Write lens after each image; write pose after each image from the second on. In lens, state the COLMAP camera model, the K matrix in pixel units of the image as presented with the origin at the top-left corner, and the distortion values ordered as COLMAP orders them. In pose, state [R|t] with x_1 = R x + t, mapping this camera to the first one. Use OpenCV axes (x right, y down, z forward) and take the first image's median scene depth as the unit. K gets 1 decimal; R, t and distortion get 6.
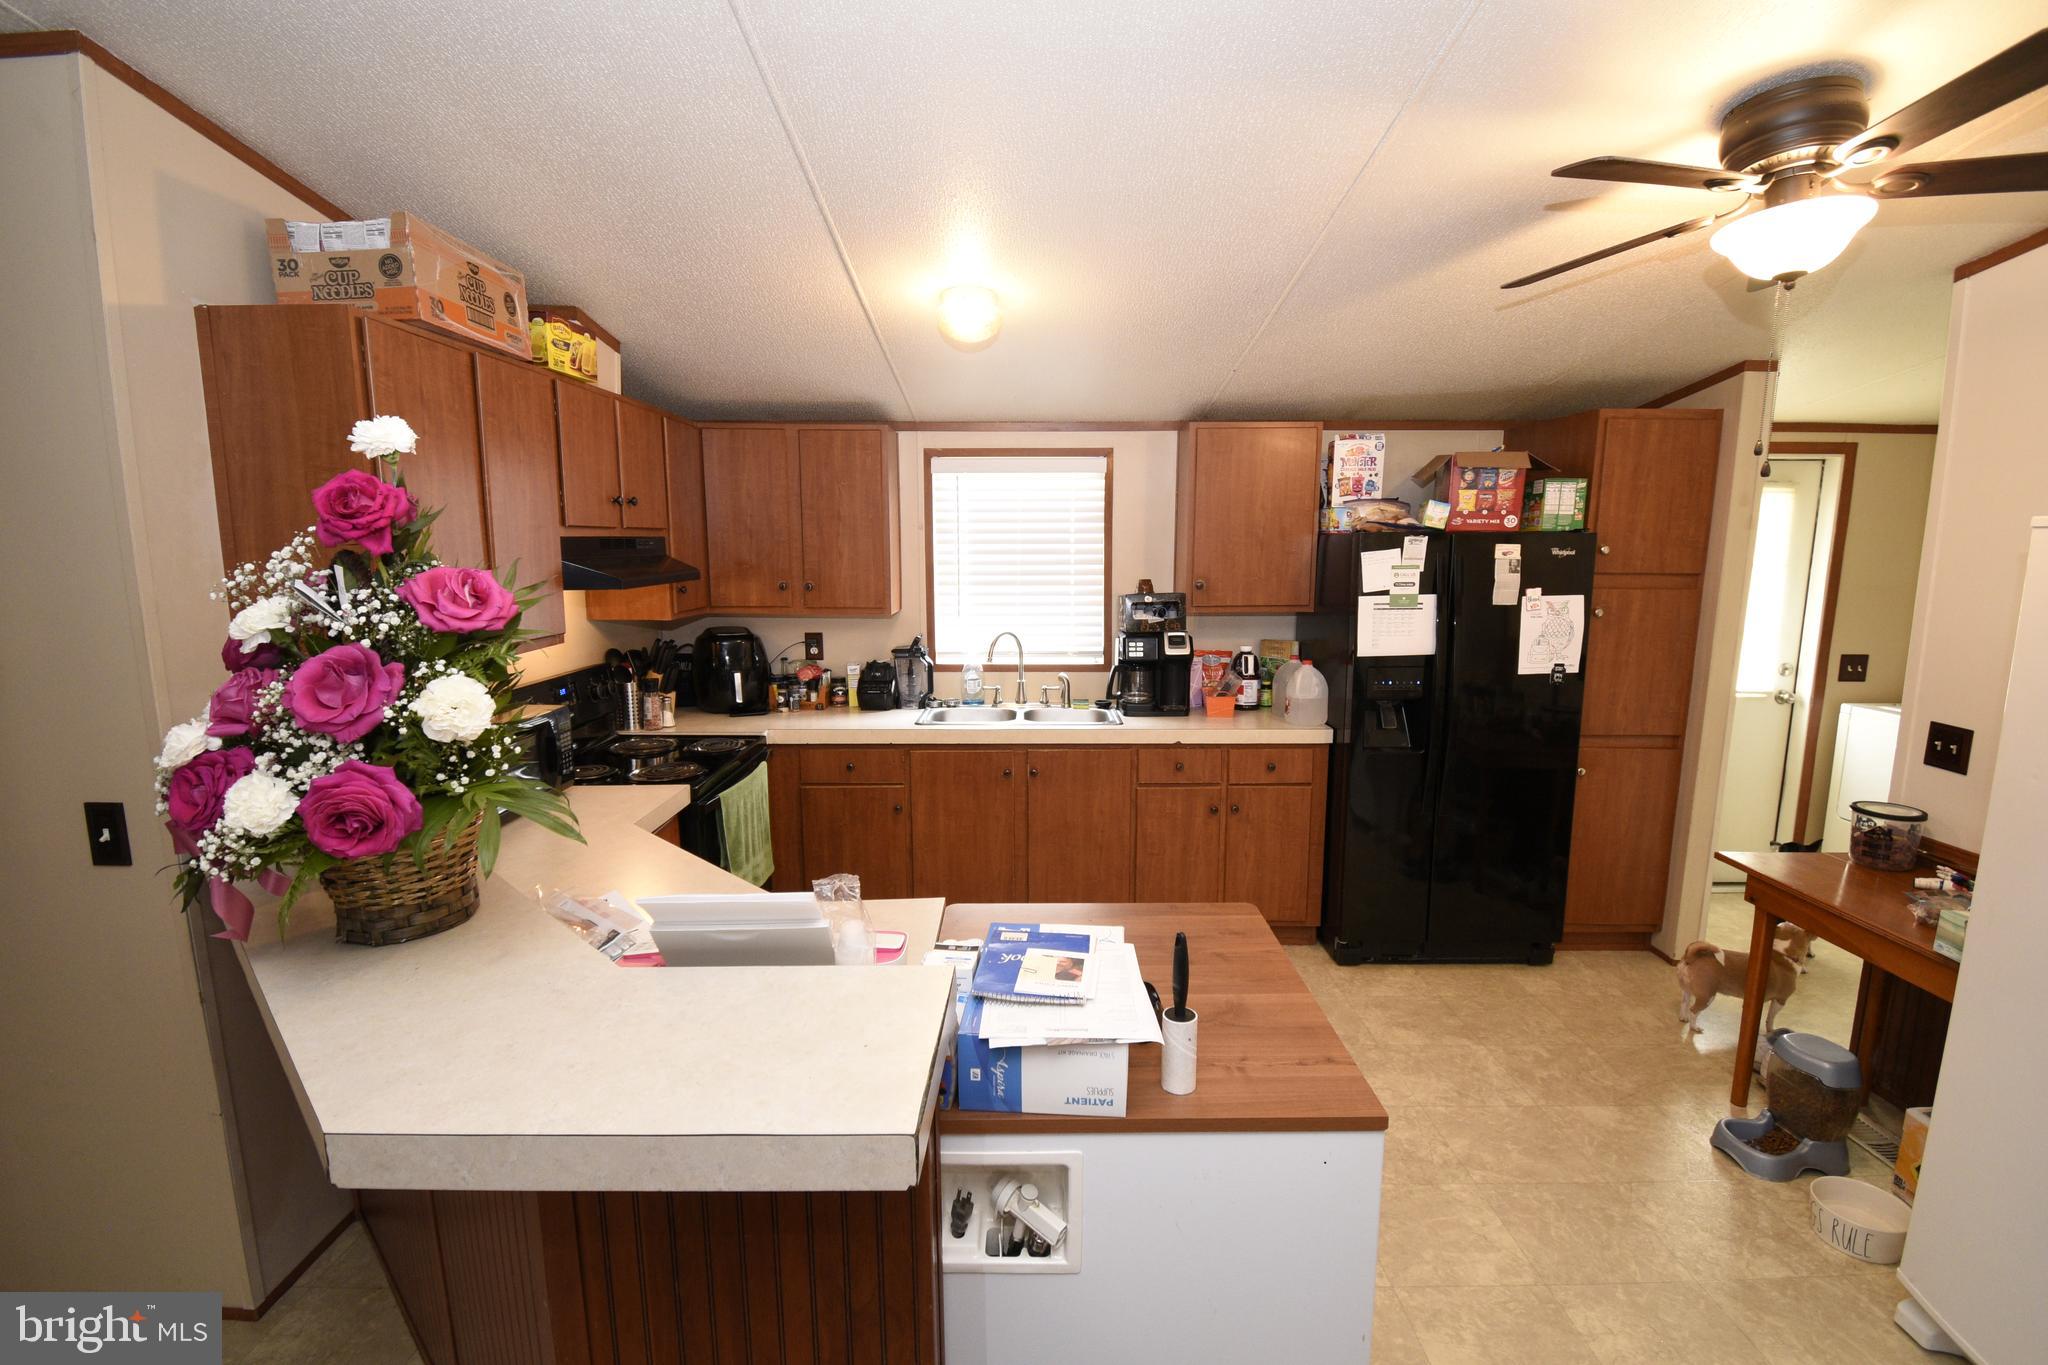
lens RADIAL K [[919.1, 0, 1033.5], [0, 919.1, 692.0], [0, 0, 1]] dist [0.018595, -0.024860]
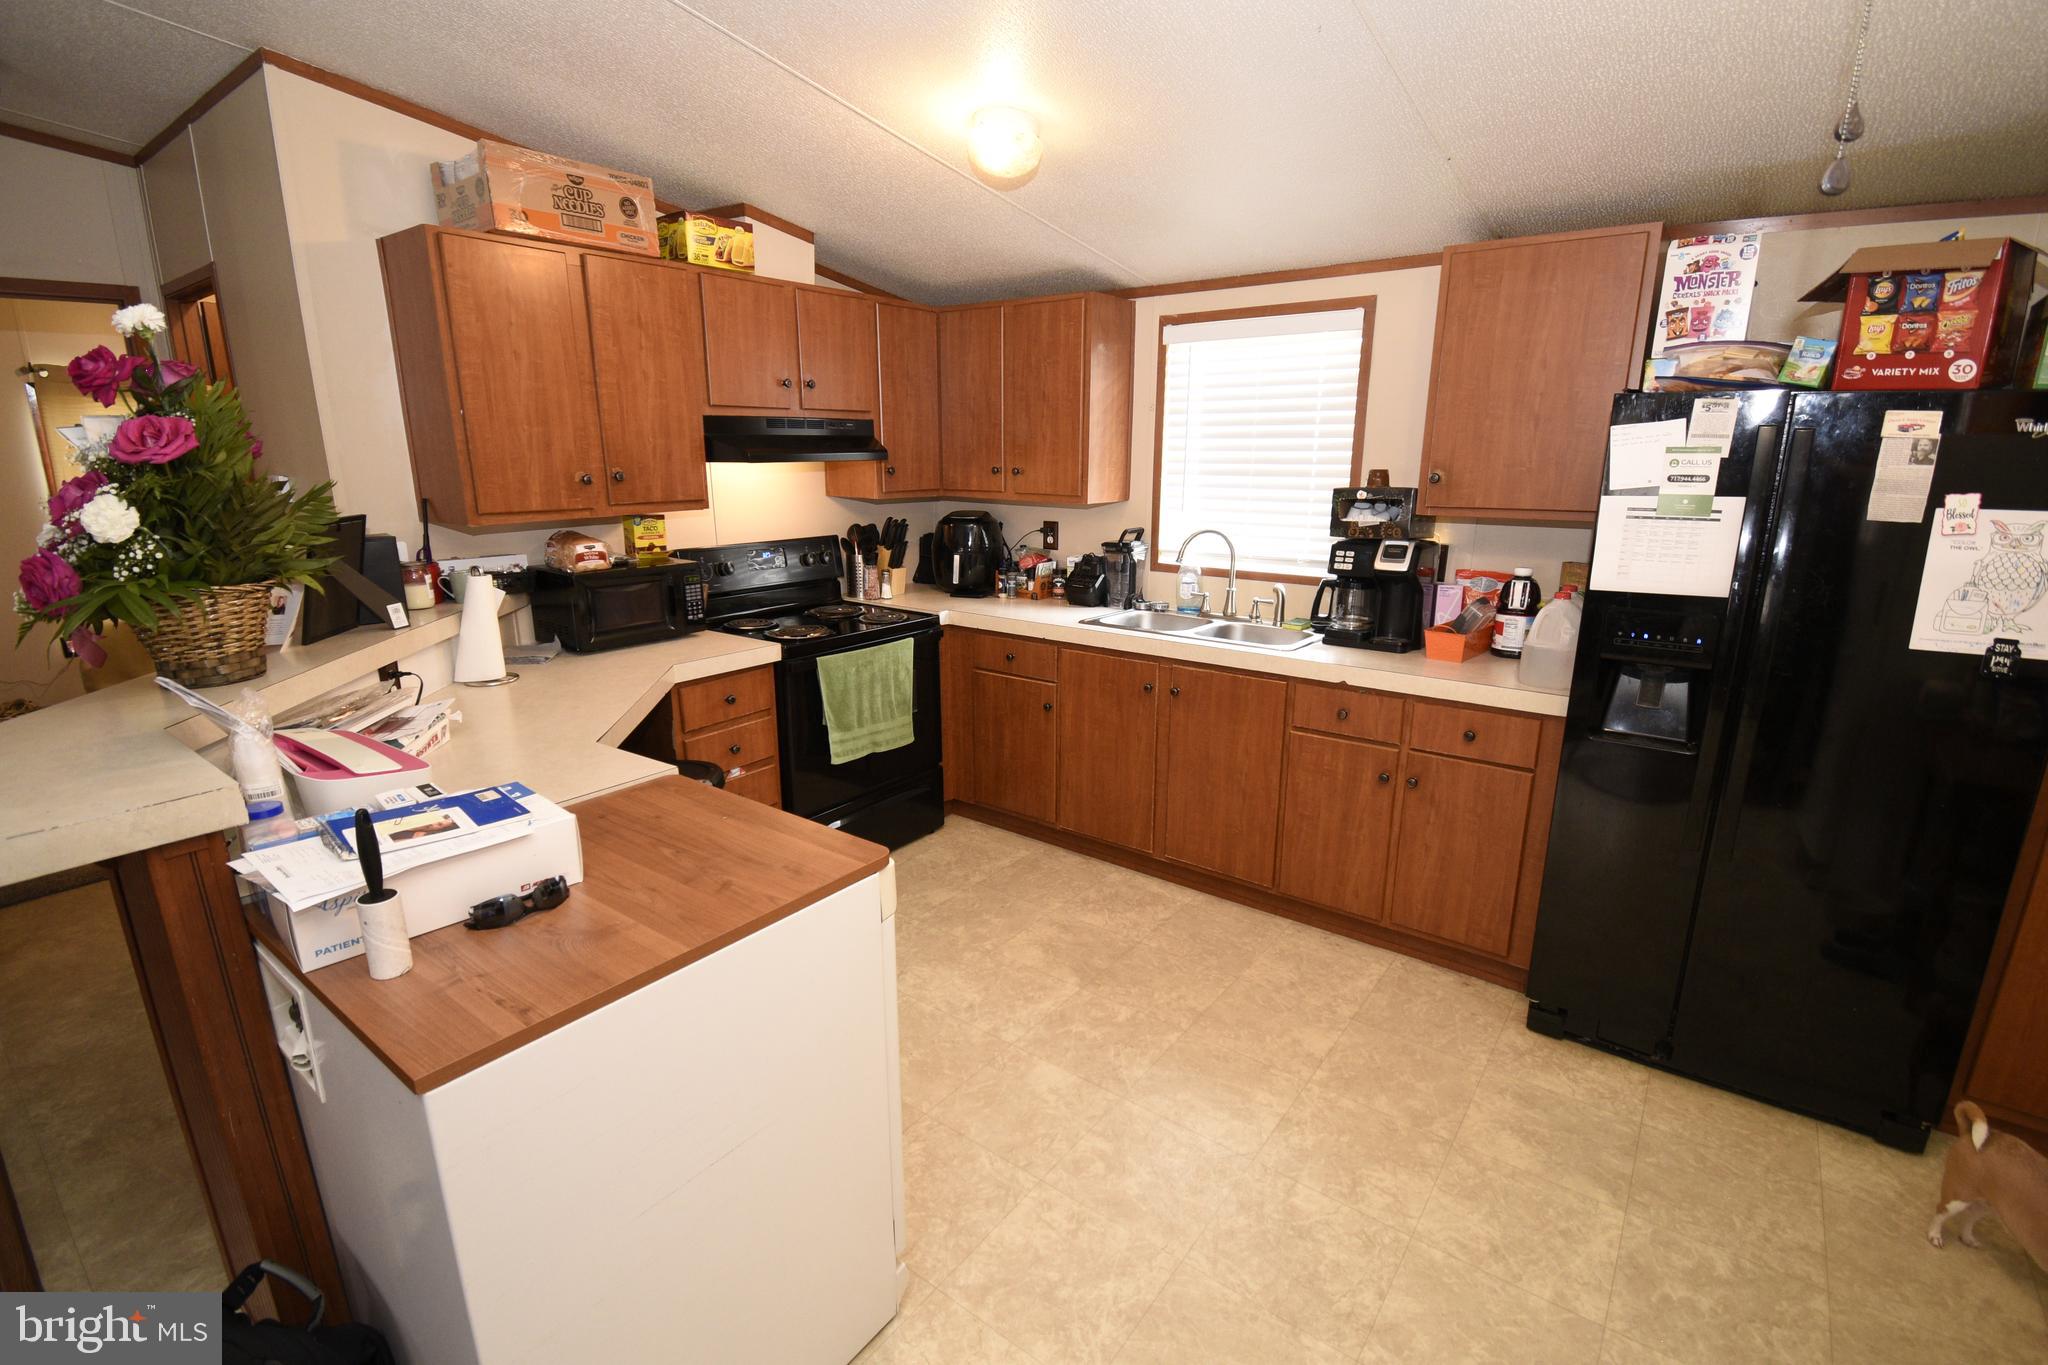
lens RADIAL K [[919.1, 0, 1033.5], [0, 919.1, 692.0], [0, 0, 1]] dist [0.018595, -0.024860]
pose [[0.798371, 0.156728, -0.581412, 0.399093], [-0.098568, 0.986525, 0.130583, -0.012624], [0.594044, -0.046945, 0.803062, 0.220802]]
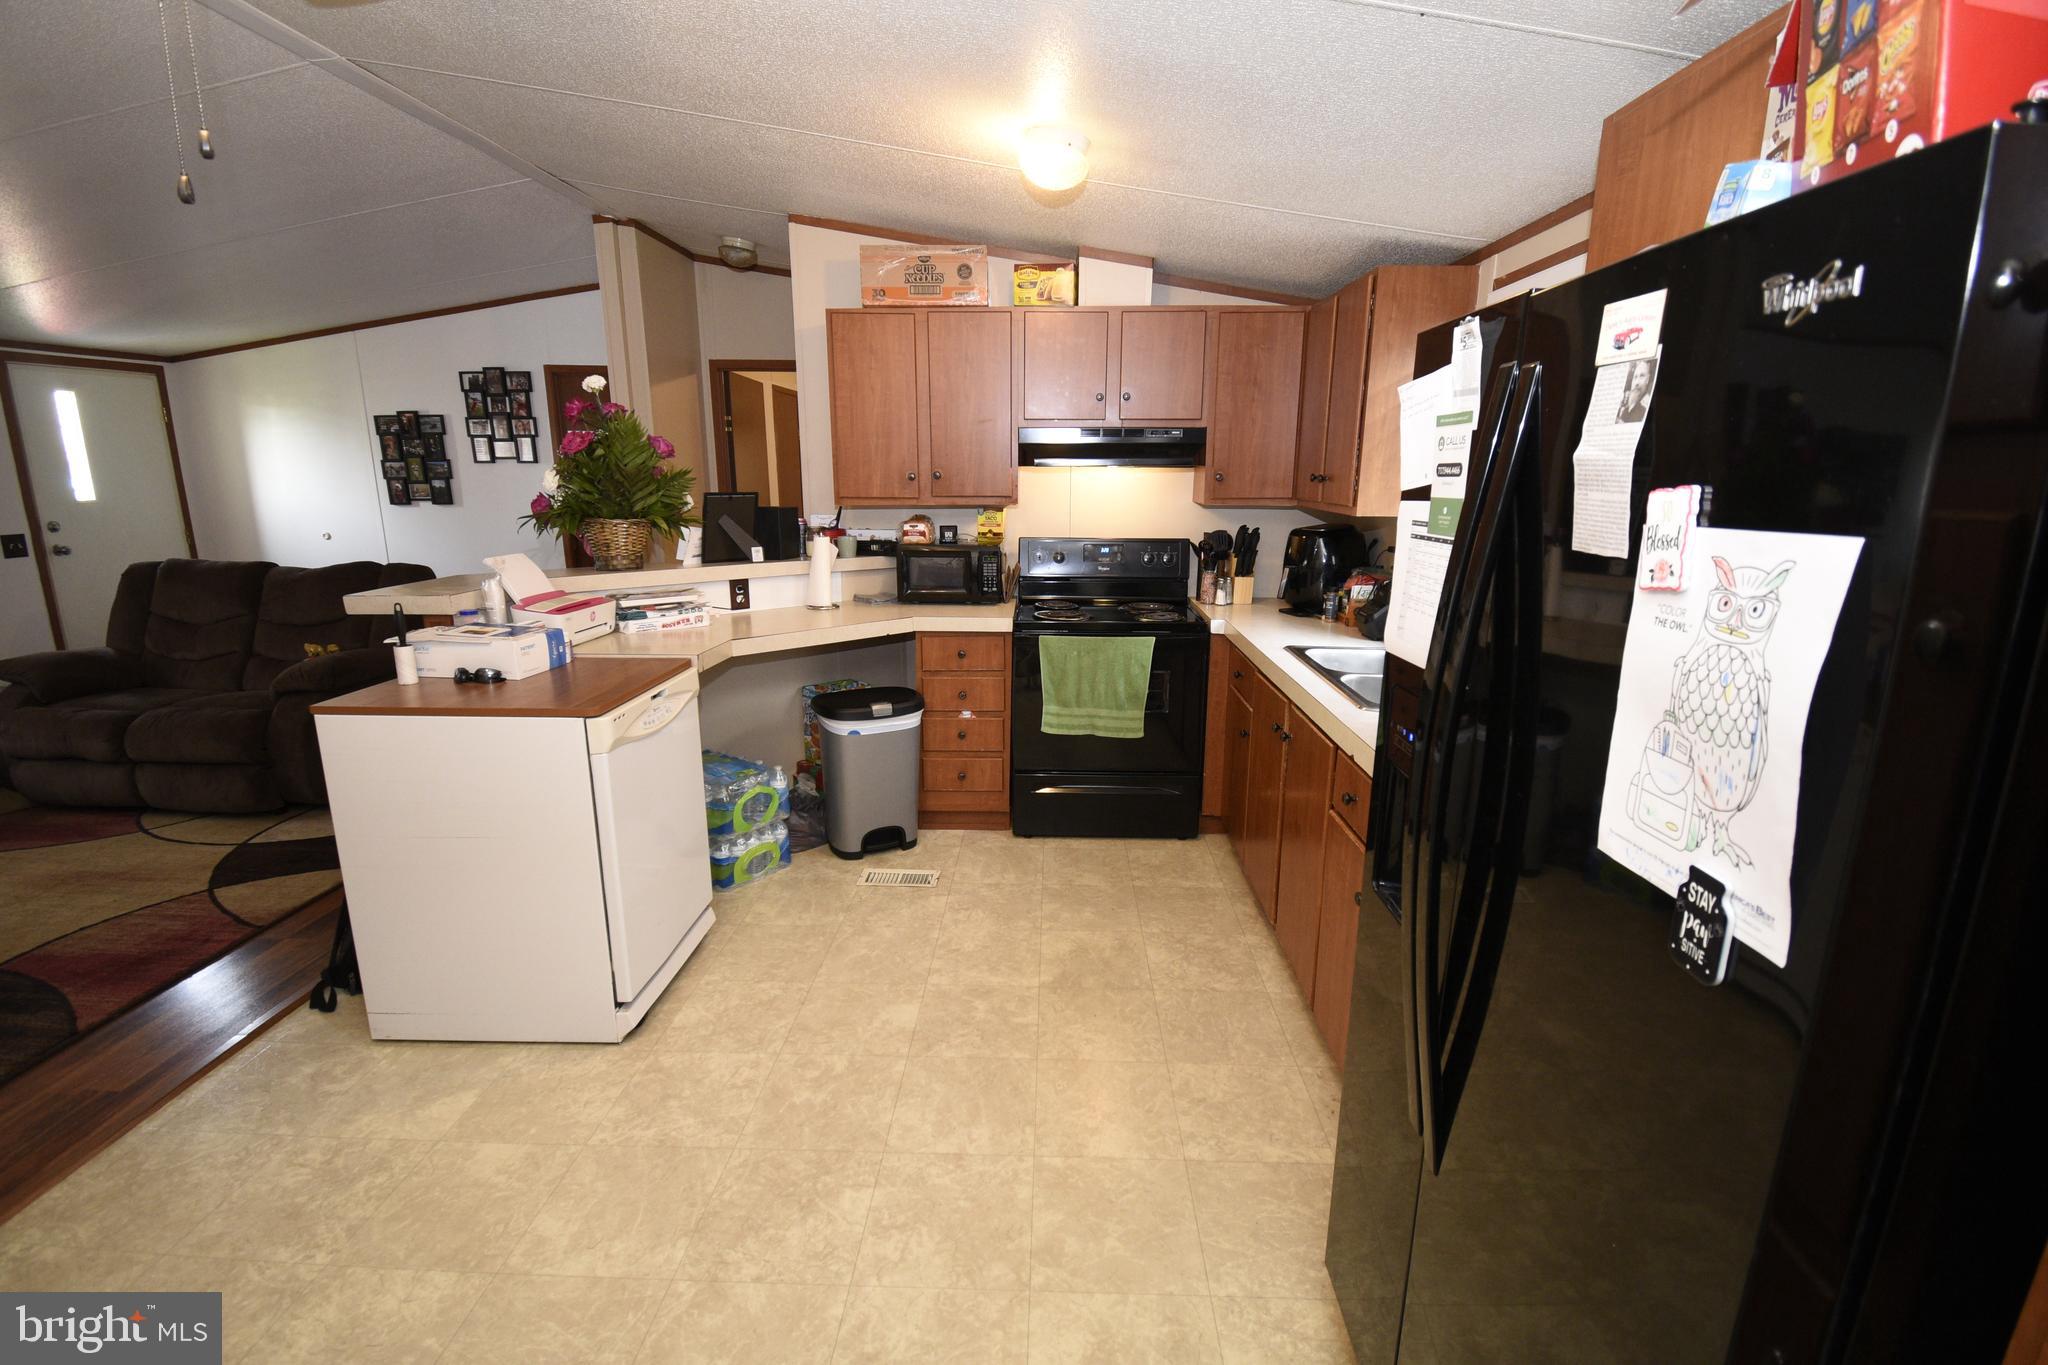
lens RADIAL K [[919.1, 0, 1033.5], [0, 919.1, 692.0], [0, 0, 1]] dist [0.018595, -0.024860]
pose [[-0.025069, 0.234986, -0.971675, 0.704121], [-0.165147, 0.957653, 0.235856, -0.085233], [0.985950, 0.166382, 0.014800, 0.784445]]
